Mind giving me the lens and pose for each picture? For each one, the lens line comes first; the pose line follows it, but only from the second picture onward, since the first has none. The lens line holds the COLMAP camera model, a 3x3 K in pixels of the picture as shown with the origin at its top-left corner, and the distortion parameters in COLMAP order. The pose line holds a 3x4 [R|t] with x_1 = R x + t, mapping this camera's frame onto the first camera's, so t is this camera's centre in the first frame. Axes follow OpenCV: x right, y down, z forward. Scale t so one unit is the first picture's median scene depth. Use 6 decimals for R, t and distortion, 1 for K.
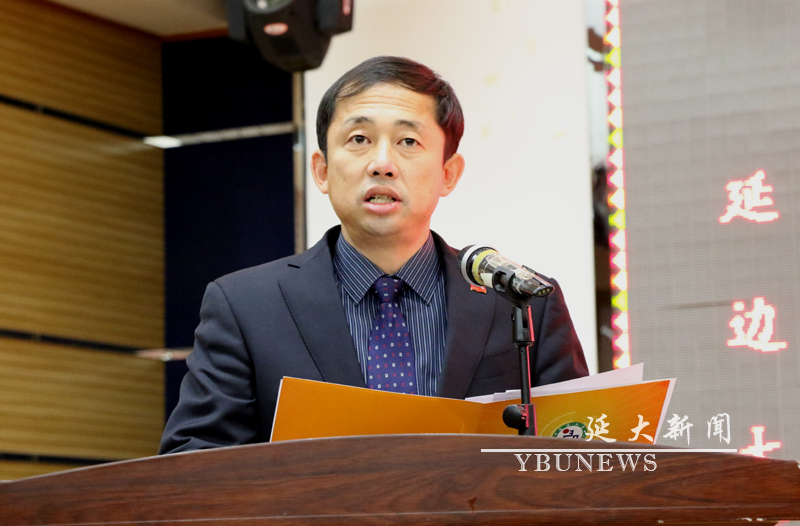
lens RADIAL K [[2532.1, 0, 400.0], [0, 2532.1, 263.0], [0, 0, 1]] dist [0.516808, 1.932620]
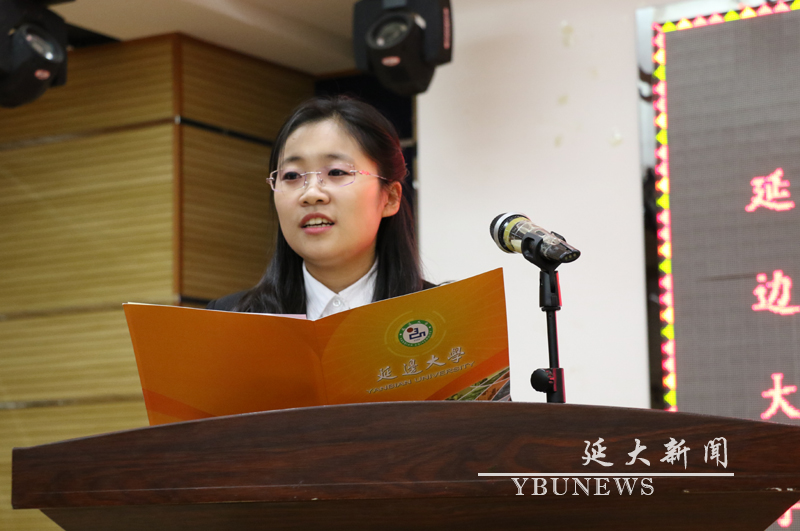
lens RADIAL K [[1748.1, 0, 400.0], [0, 1748.1, 265.5], [0, 0, 1]] dist [0.264057, -0.014359]
pose [[0.997638, -0.003957, -0.068573, 0.015475], [0.004447, 0.999966, 0.007004, 0.004015], [0.068543, -0.007293, 0.997622, 0.126761]]
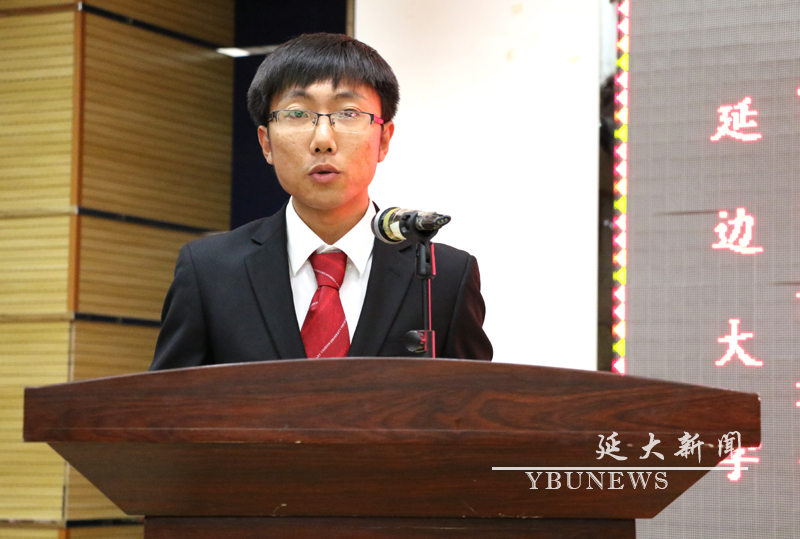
lens RADIAL K [[2106.5, 0, 401.9], [0, 2106.5, 273.7], [0, 0, 1]] dist [0.387922, 0.078941]
pose [[0.999187, 0.034990, -0.020049, 0.007888], [-0.033740, 0.997650, 0.059636, -0.008798], [0.022088, -0.058911, 0.998019, 0.038787]]
